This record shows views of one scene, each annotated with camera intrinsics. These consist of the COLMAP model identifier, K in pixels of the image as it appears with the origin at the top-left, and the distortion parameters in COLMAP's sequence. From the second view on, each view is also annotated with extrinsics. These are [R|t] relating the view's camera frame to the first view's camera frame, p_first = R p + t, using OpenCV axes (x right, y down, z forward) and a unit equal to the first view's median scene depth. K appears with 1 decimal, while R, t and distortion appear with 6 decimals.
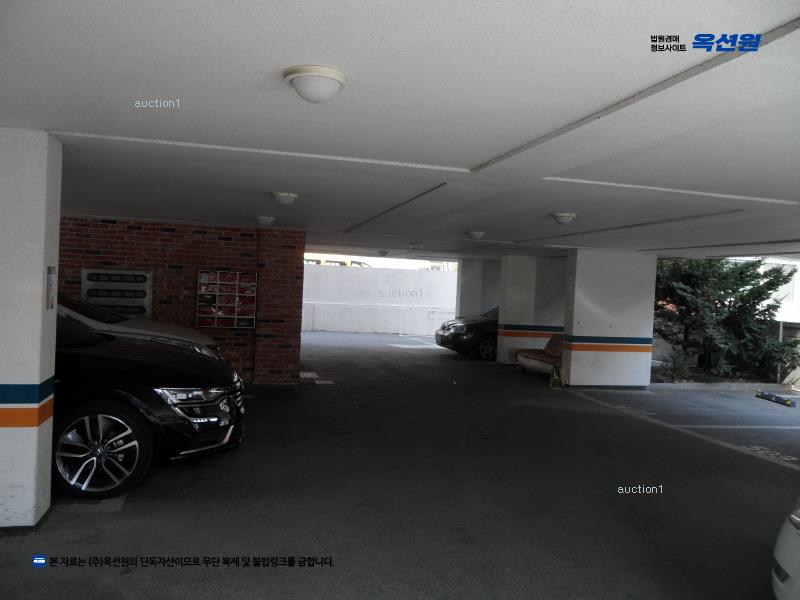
lens RADIAL K [[643.7, 0, 405.1], [0, 643.7, 297.5], [0, 0, 1]] dist [-0.041877, 0.035184]
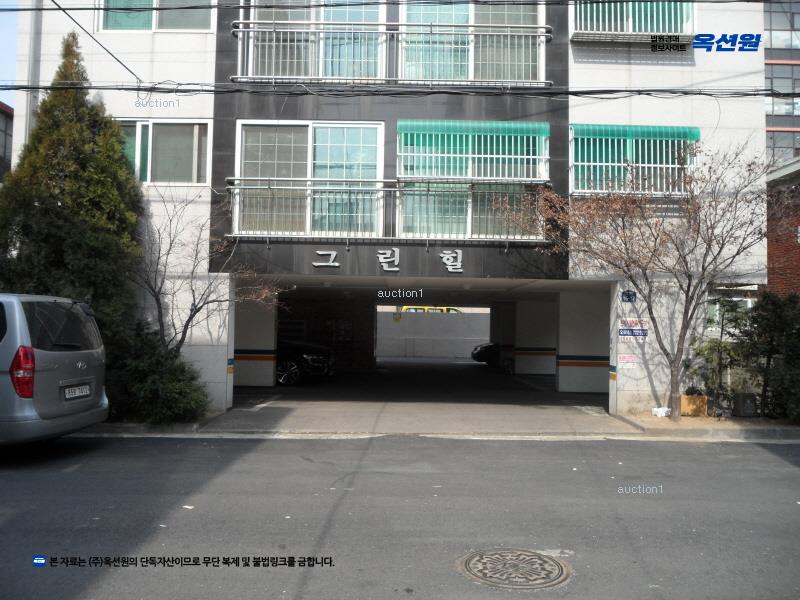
lens RADIAL K [[643.7, 0, 405.1], [0, 643.7, 297.5], [0, 0, 1]] dist [-0.041877, 0.035184]
pose [[0.967877, -0.040972, -0.248065, 0.304805], [0.023877, 0.997152, -0.071535, 0.029457], [0.250289, 0.063314, 0.966099, -0.668903]]
